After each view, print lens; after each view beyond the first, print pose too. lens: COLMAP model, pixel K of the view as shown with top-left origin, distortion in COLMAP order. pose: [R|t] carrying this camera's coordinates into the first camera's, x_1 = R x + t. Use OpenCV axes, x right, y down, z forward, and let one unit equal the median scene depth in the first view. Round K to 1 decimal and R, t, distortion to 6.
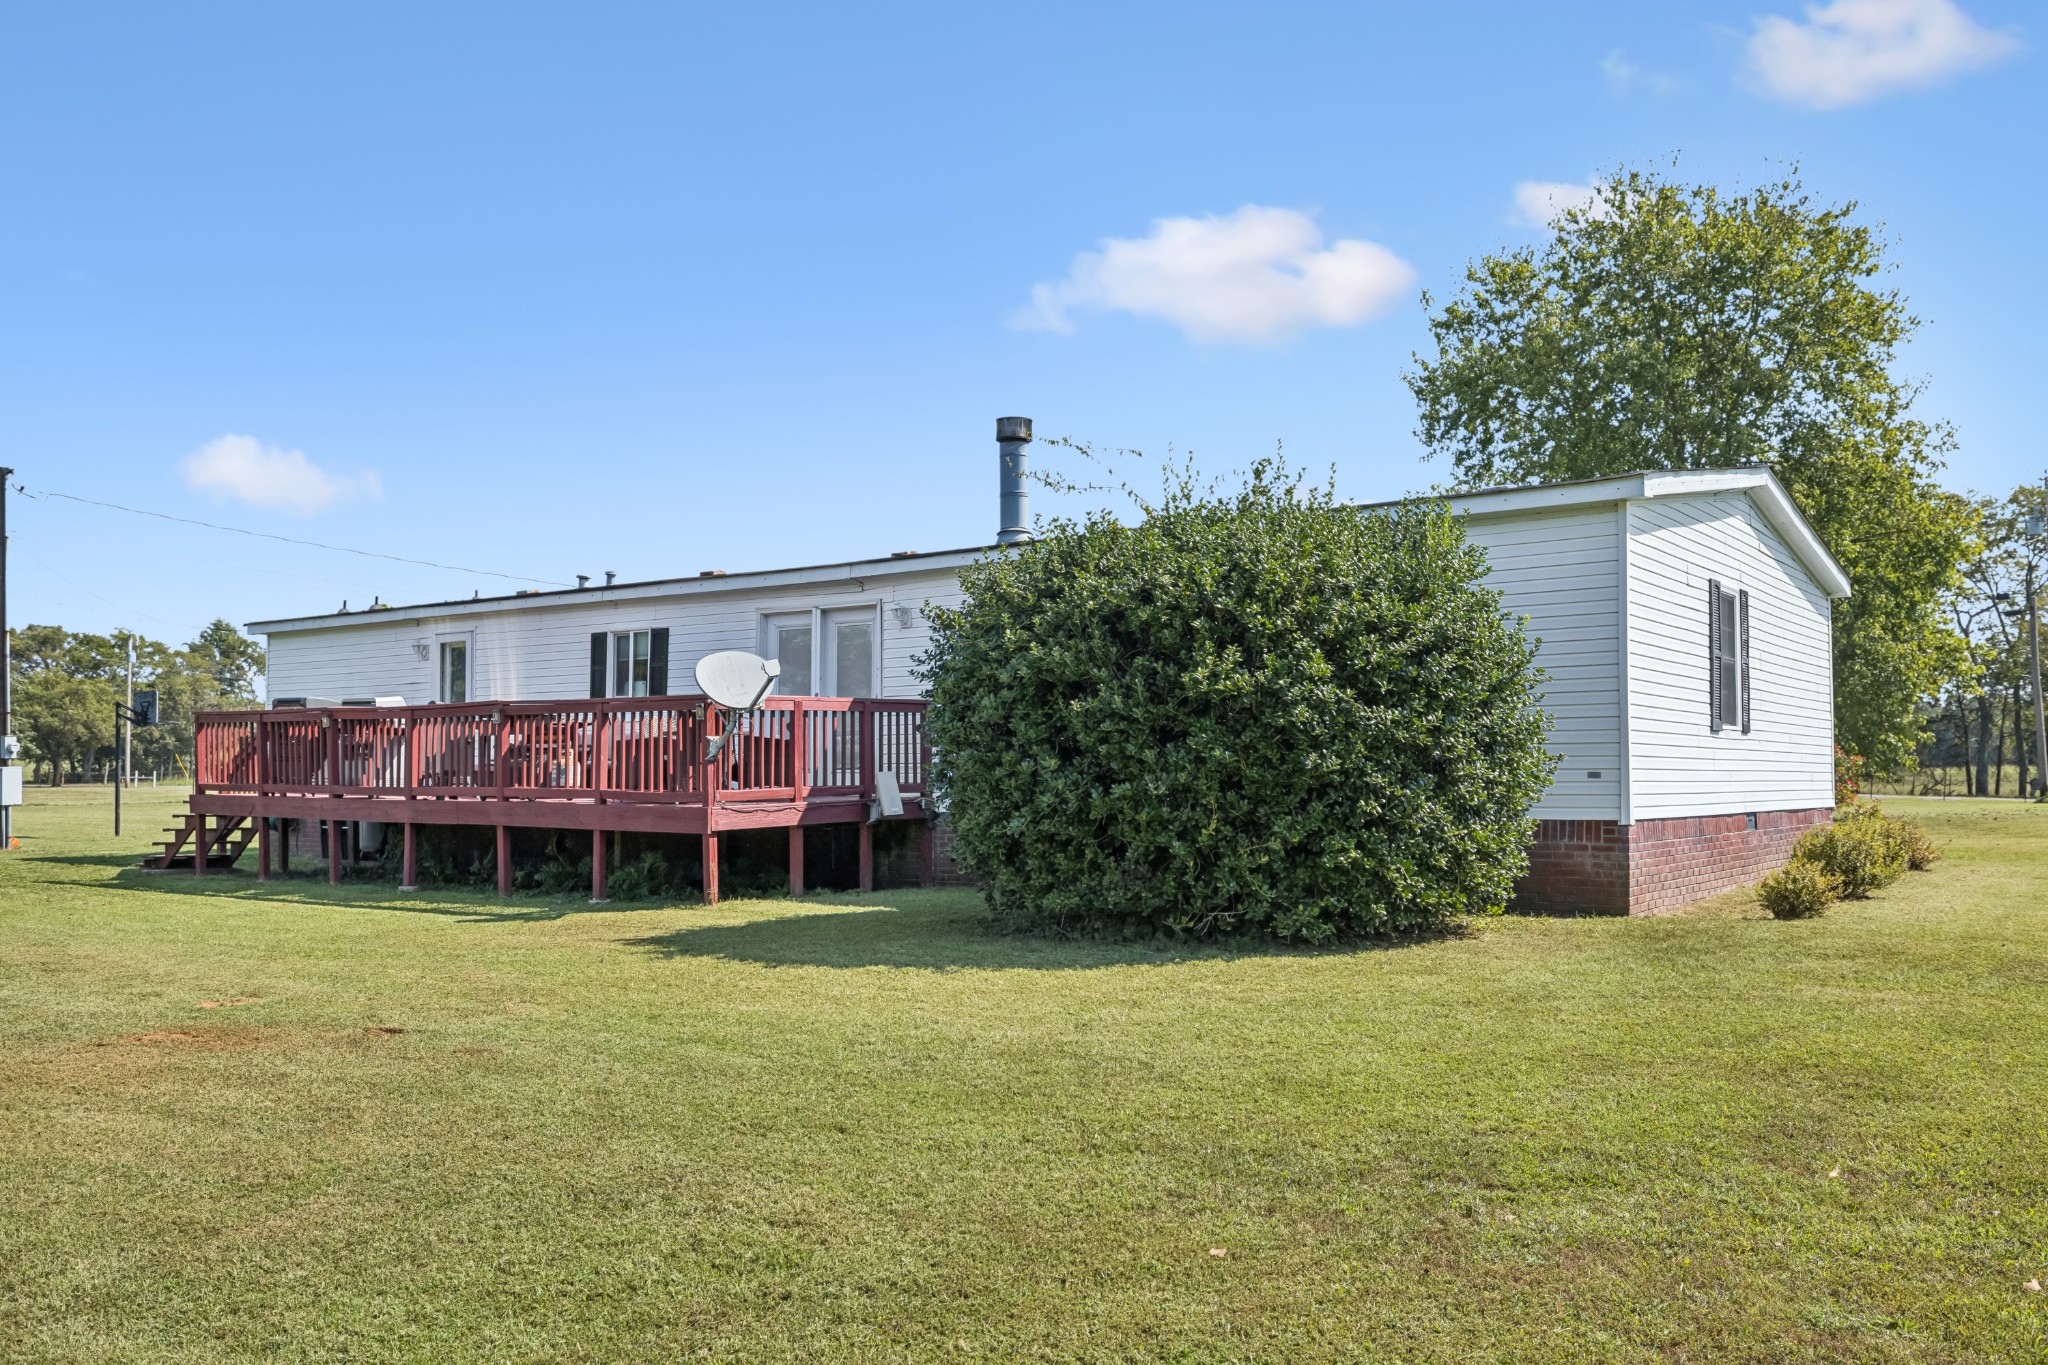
lens RADIAL K [[1647.2, 0, 1027.0], [0, 1647.2, 756.8], [0, 0, 1]] dist [0.008066, 0.009887]
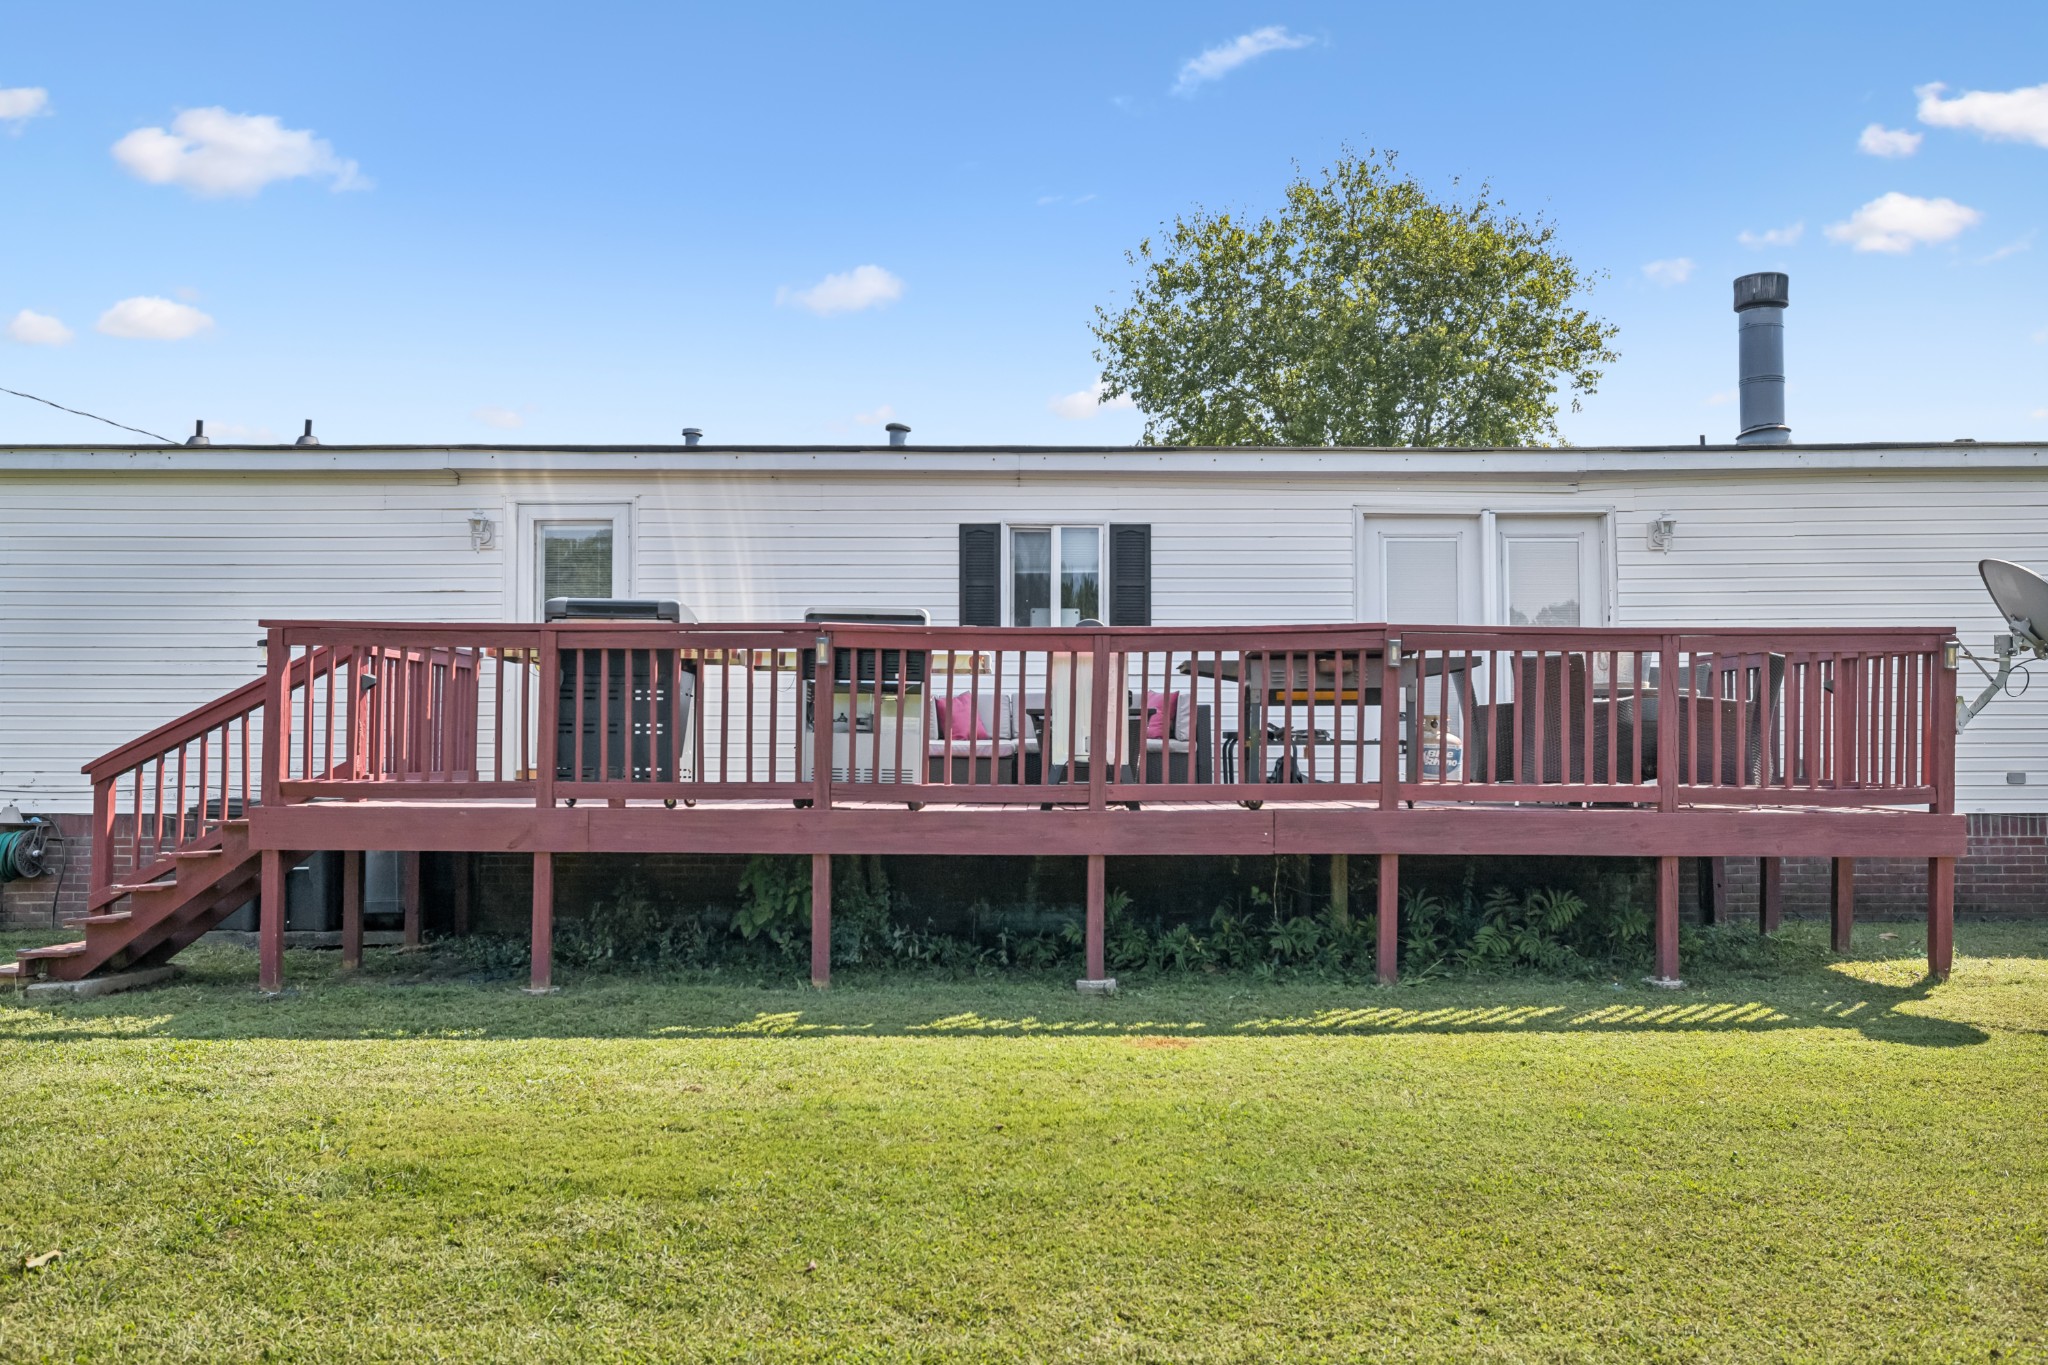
lens RADIAL K [[1647.2, 0, 1027.0], [0, 1647.2, 756.8], [0, 0, 1]] dist [0.008066, 0.009887]
pose [[0.810157, 0.002336, 0.586209, -0.778752], [-0.005841, 0.999975, 0.004087, 0.008157], [-0.586184, -0.006735, 0.810150, 0.669515]]
